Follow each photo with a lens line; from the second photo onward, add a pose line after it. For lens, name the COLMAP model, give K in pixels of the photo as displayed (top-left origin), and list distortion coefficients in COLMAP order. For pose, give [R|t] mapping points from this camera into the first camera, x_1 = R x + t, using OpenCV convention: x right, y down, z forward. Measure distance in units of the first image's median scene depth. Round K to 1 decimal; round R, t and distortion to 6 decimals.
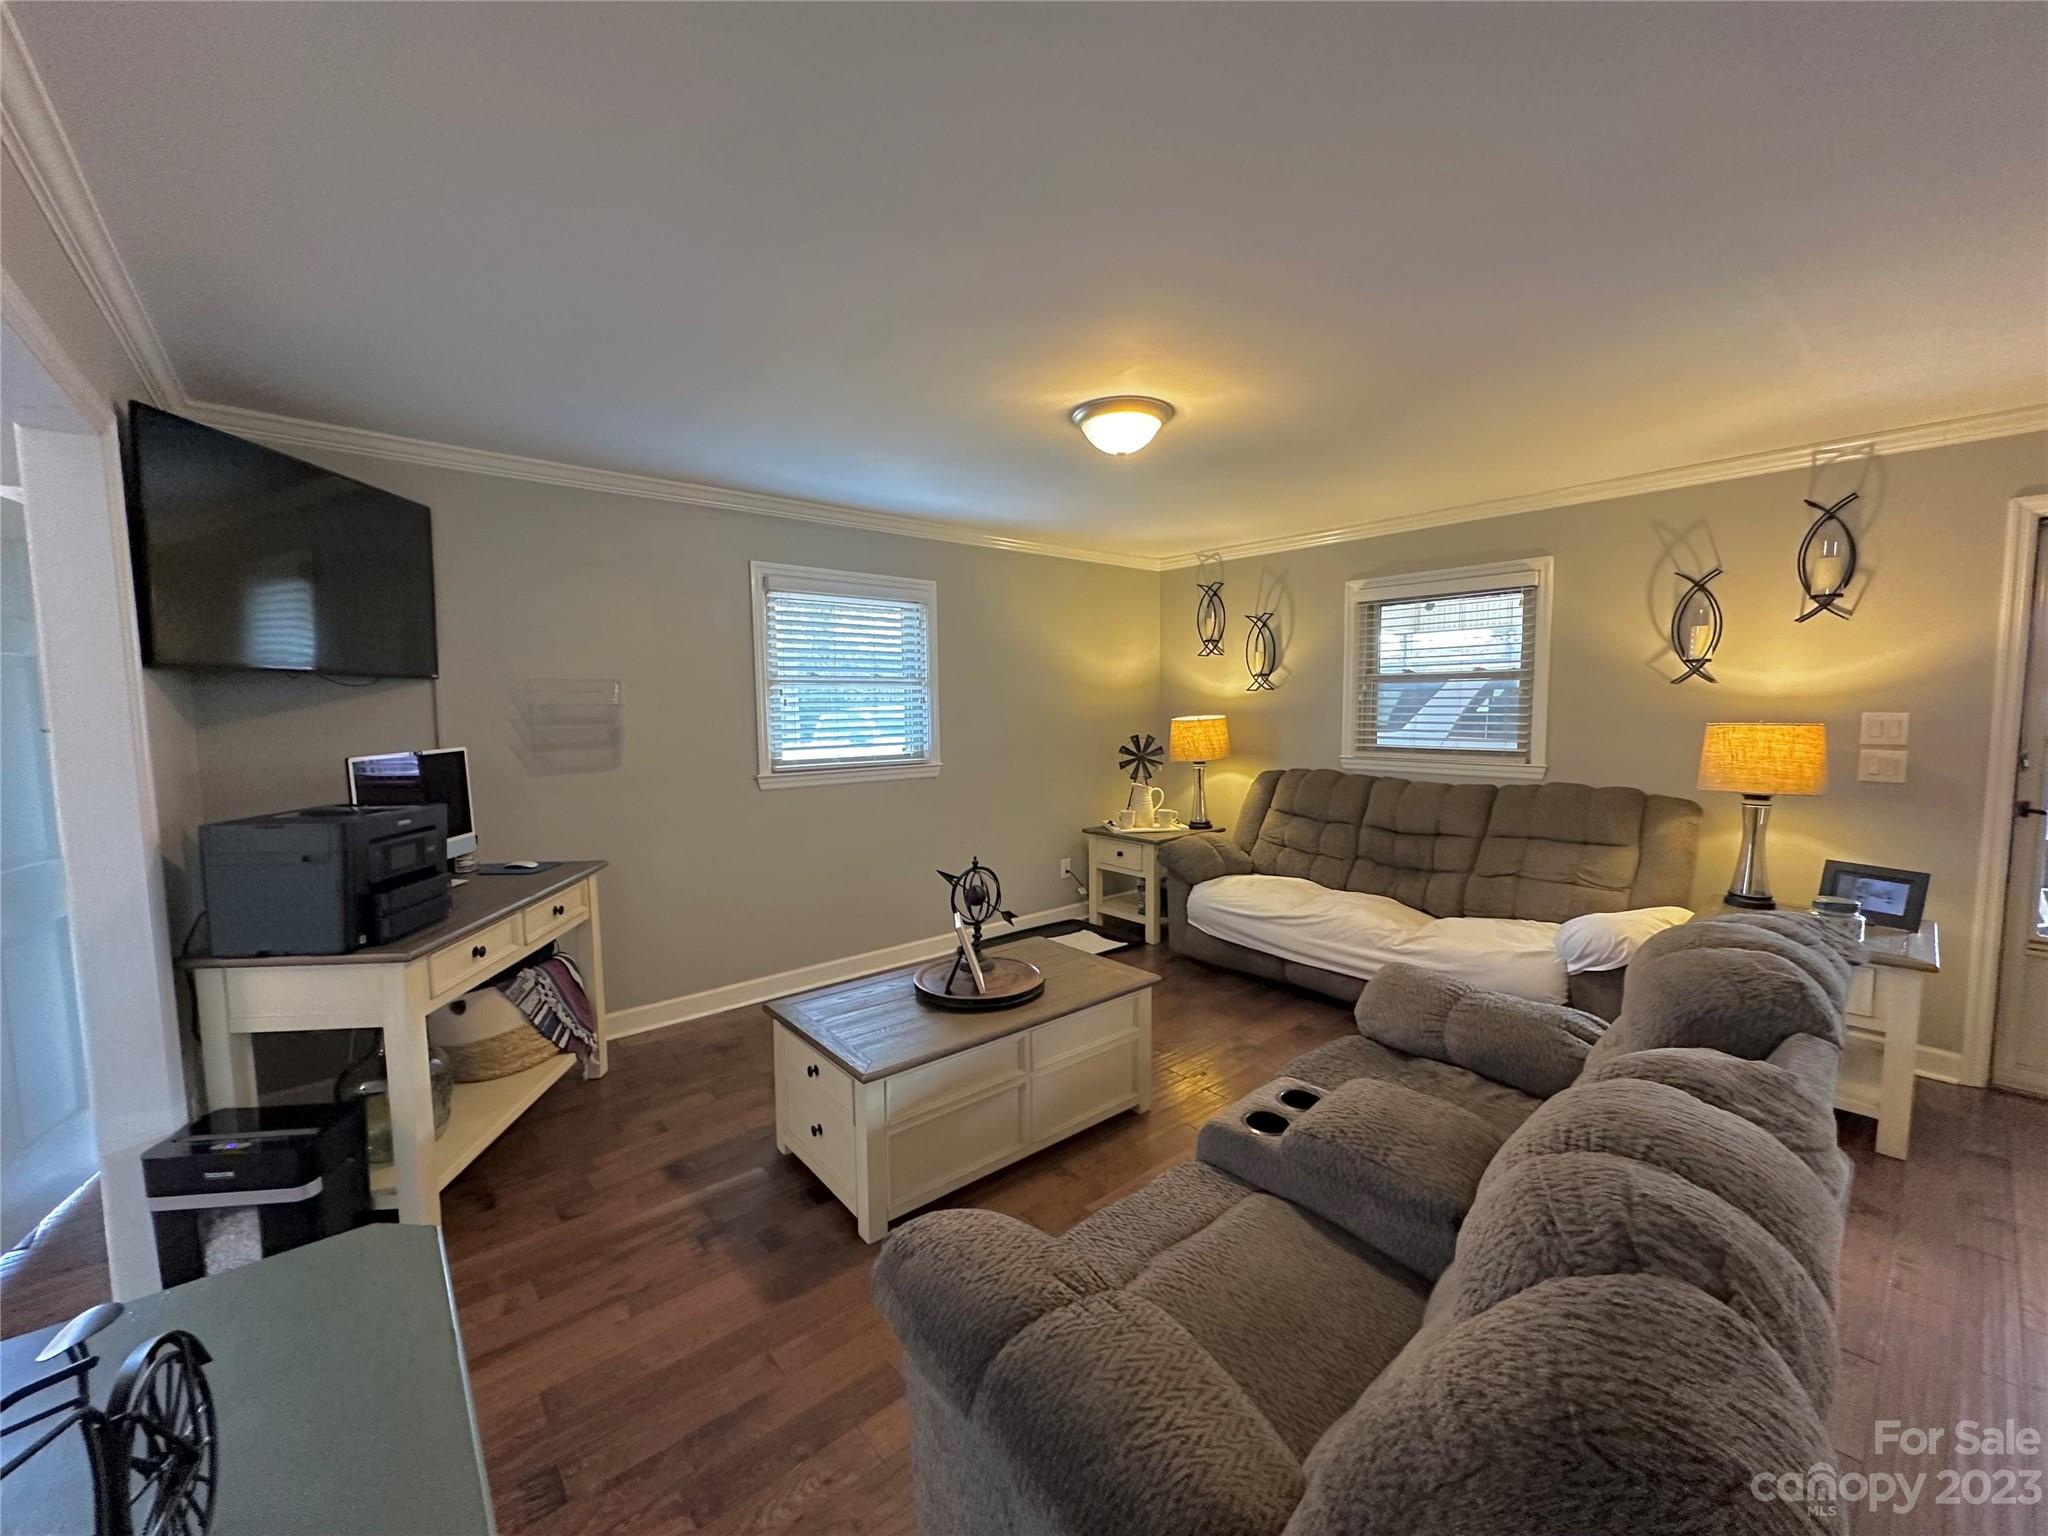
lens RADIAL K [[815.2, 0, 1023.6], [0, 815.2, 767.0], [0, 0, 1]] dist [-0.001957, -0.000221]
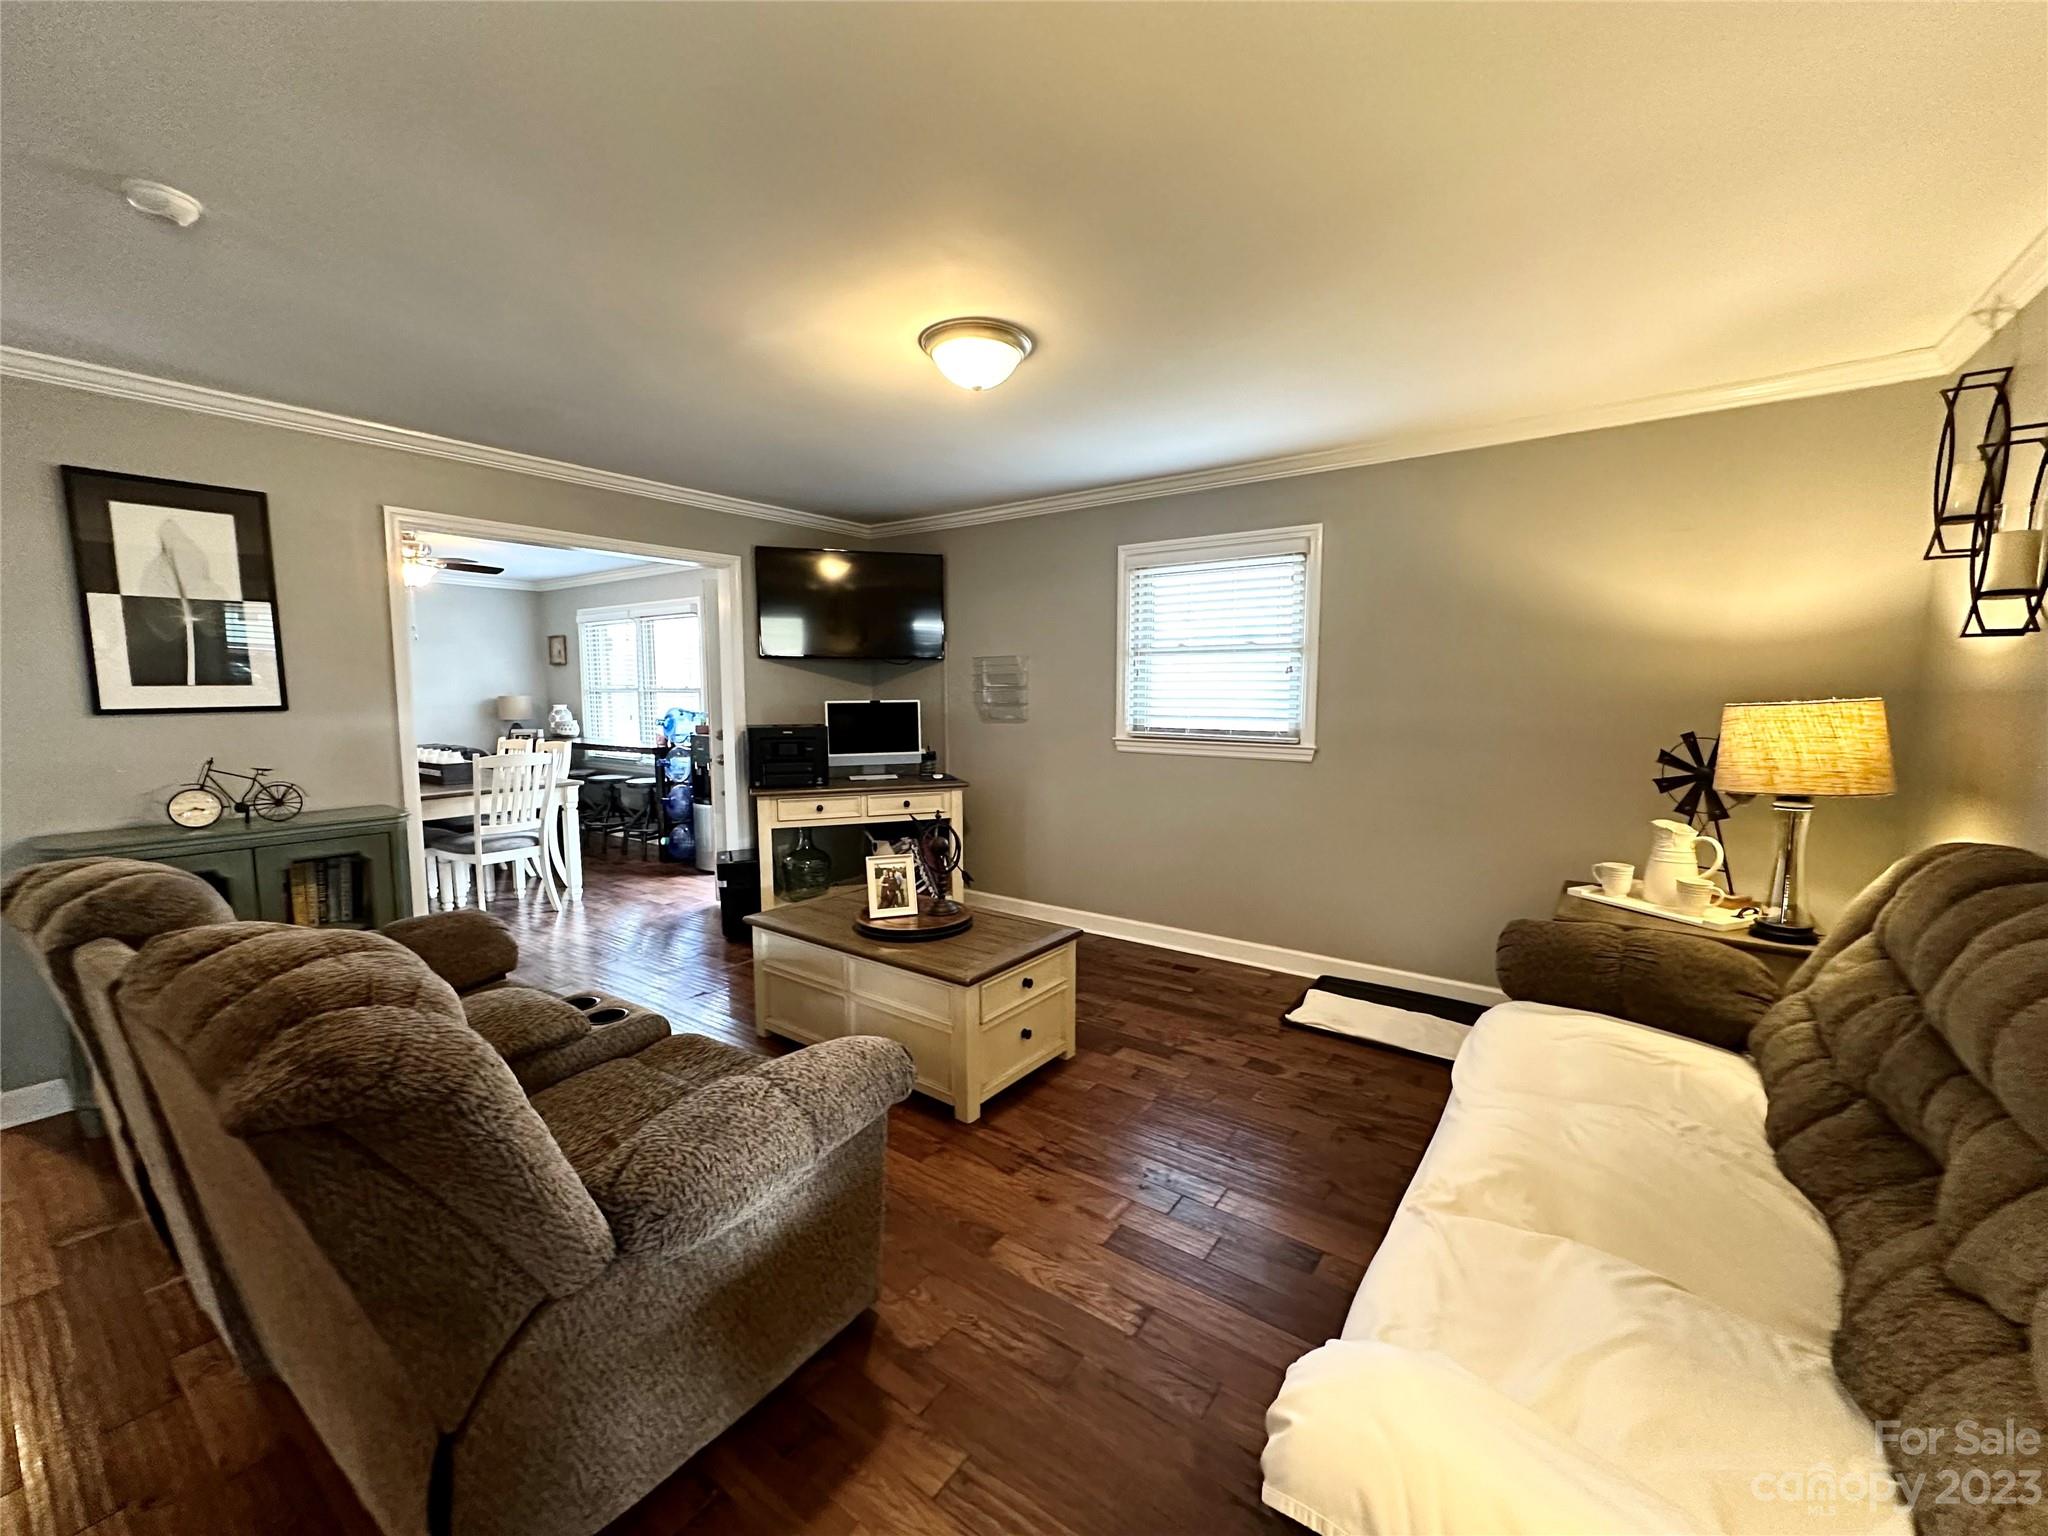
lens RADIAL K [[815.2, 0, 1027.8], [0, 815.2, 767.2], [0, 0, 1]] dist [-0.001957, -0.000221]
pose [[0.241214, 0.109720, -0.964250, 0.639722], [-0.076454, 0.992649, 0.093826, -0.039063], [0.967456, 0.051088, 0.247829, 0.524554]]
